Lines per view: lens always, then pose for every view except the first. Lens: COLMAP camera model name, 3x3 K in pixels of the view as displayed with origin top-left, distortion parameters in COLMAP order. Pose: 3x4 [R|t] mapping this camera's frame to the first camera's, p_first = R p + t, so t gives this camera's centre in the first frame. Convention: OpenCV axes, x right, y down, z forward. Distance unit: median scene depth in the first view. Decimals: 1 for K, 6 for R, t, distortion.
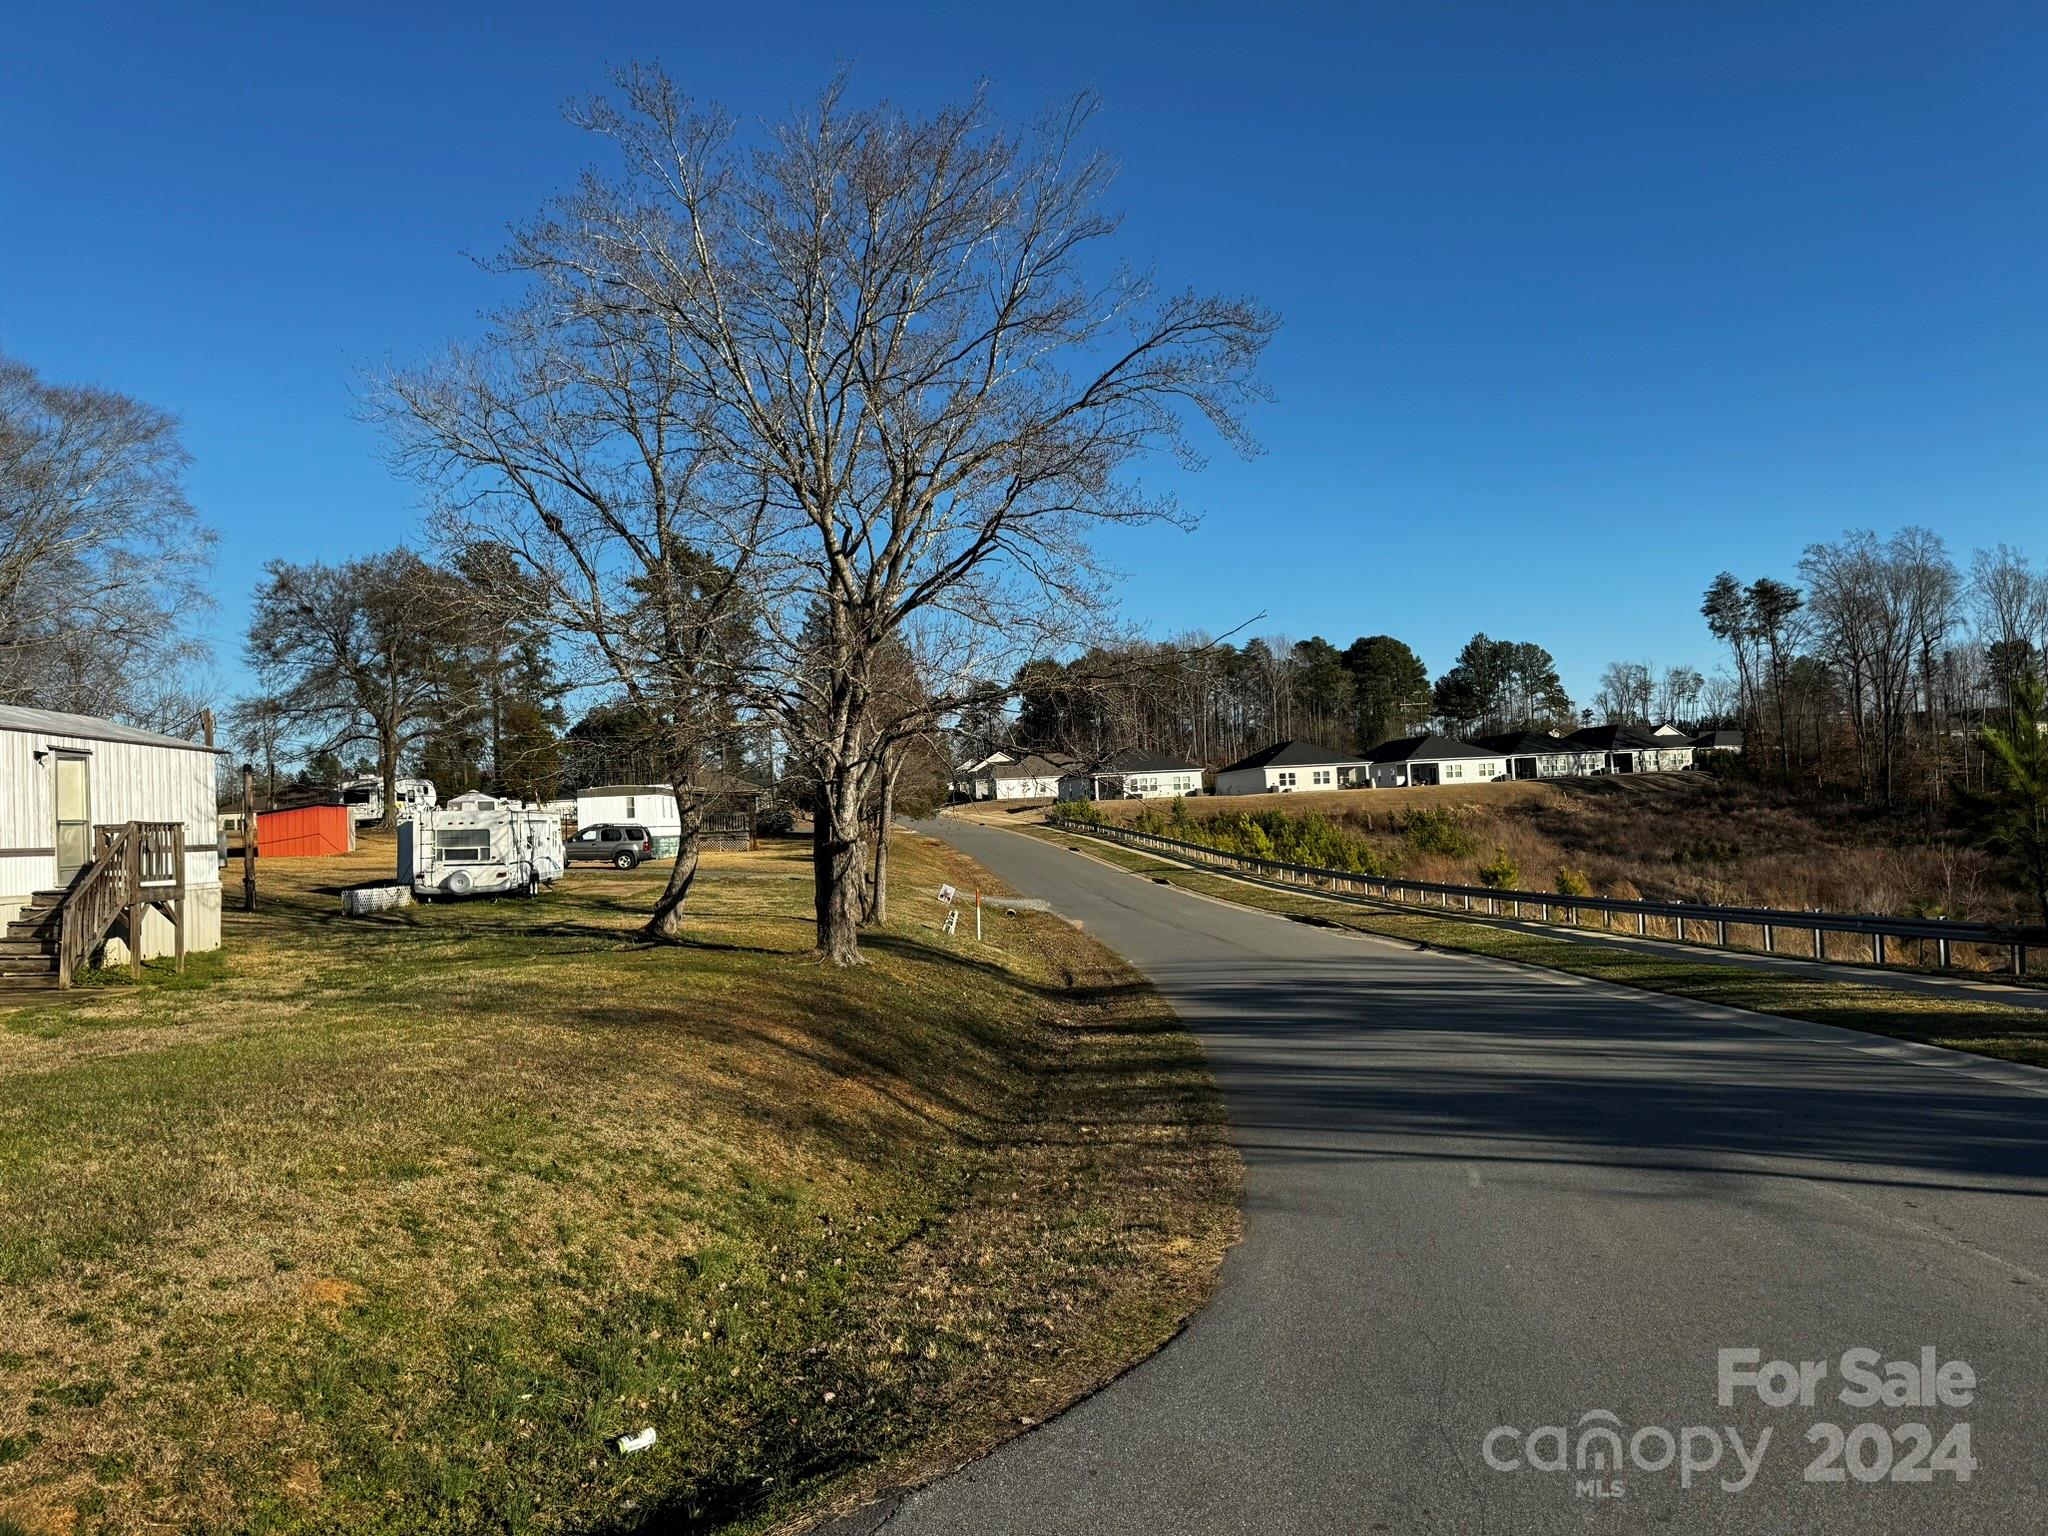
lens RADIAL K [[1432.2, 0, 1024.3], [0, 1432.2, 771.9], [0, 0, 1]] dist [0.000277, 0.000028]
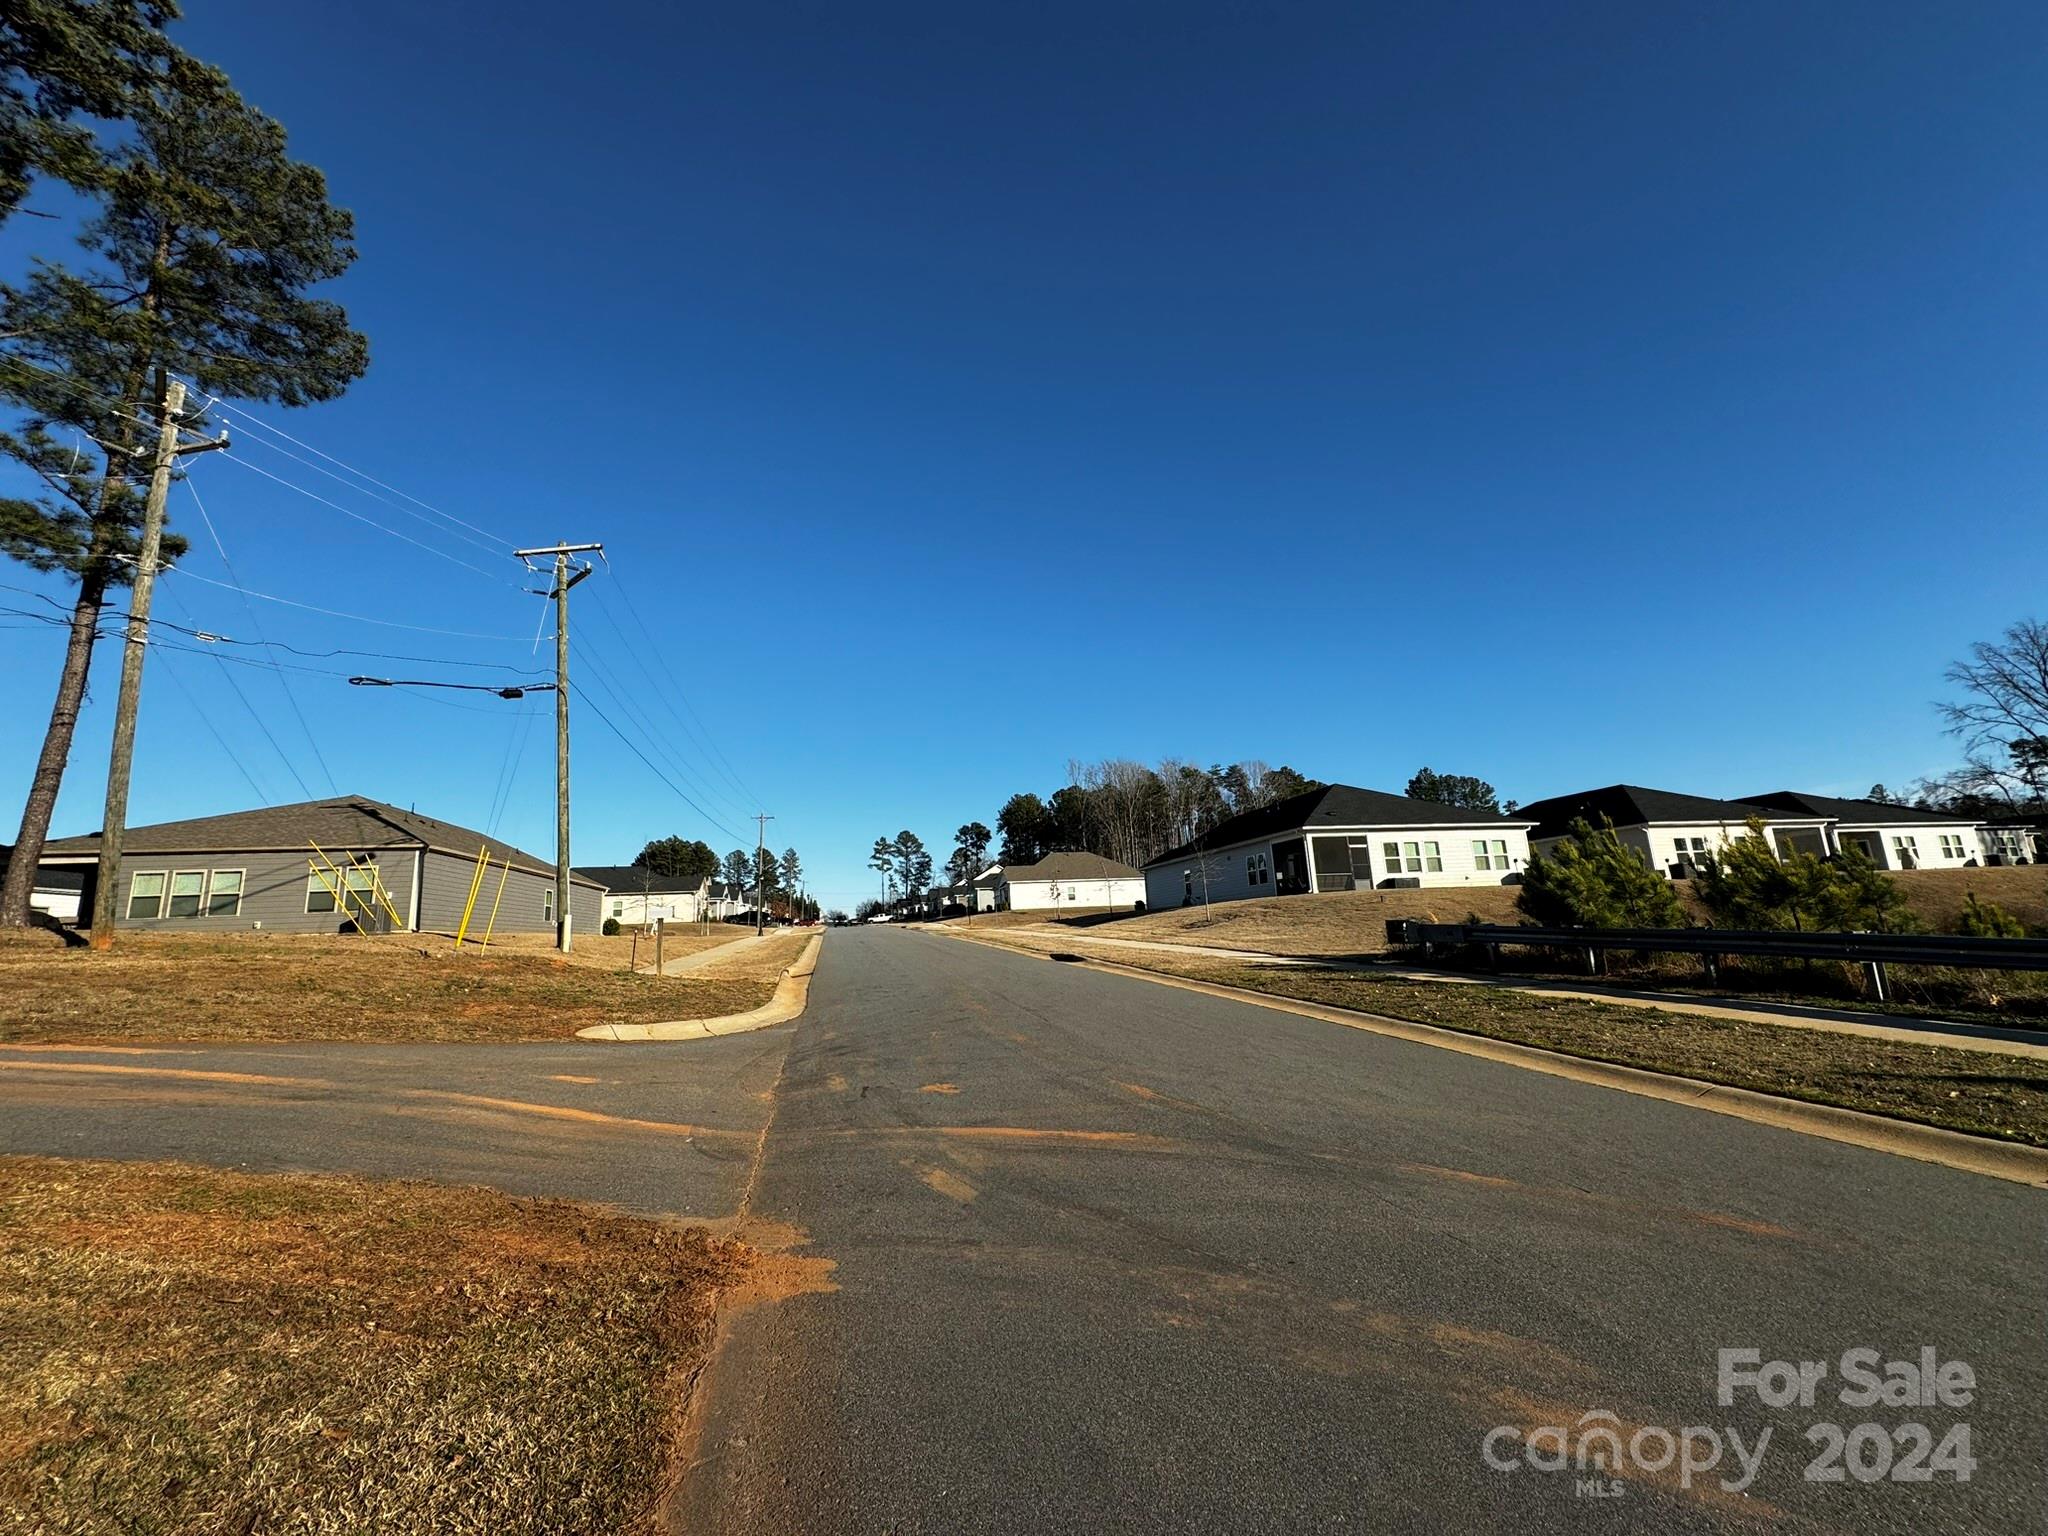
lens RADIAL K [[818.5, 0, 1017.2], [0, 818.5, 770.2], [0, 0, 1]] dist [0.000618, -0.000435]
pose [[0.999219, 0.011892, 0.037695, -0.037115], [-0.005463, 0.986067, -0.166257, 0.020860], [-0.039147, 0.165921, 0.985362, 0.638143]]
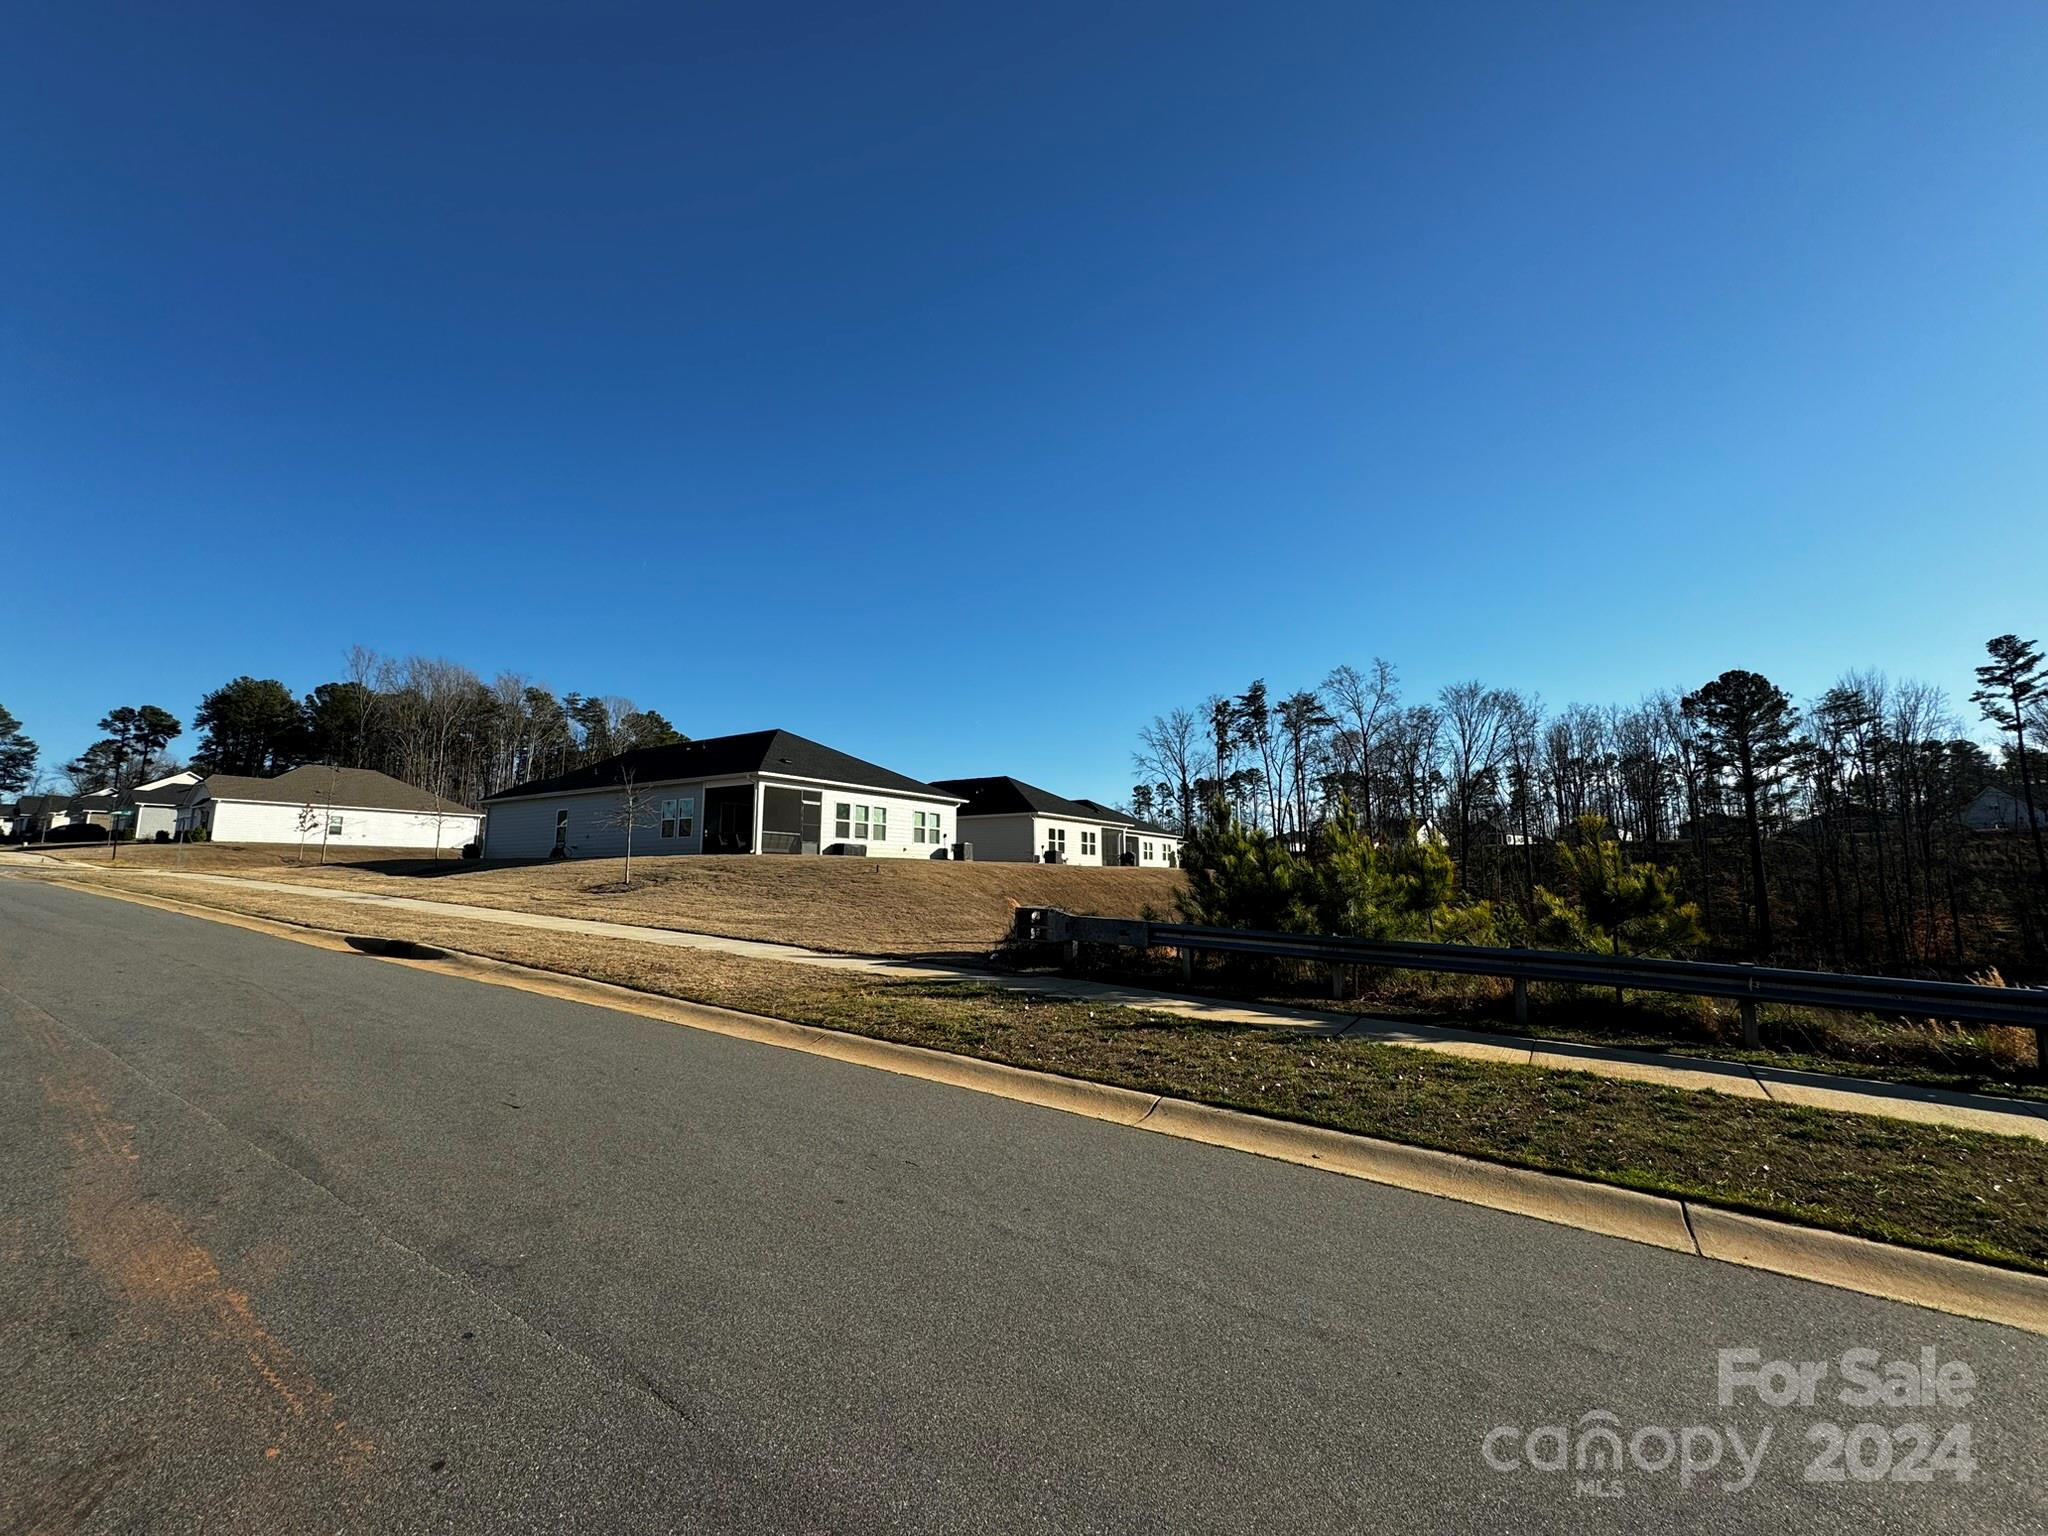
lens RADIAL K [[818.5, 0, 1024.3], [0, 818.5, 765.1], [0, 0, 1]] dist [0.000618, -0.000435]
pose [[0.678463, 0.153918, 0.718329, -0.039716], [-0.063531, 0.986435, -0.151361, 0.020592], [-0.731882, 0.057056, 0.679038, 0.687187]]
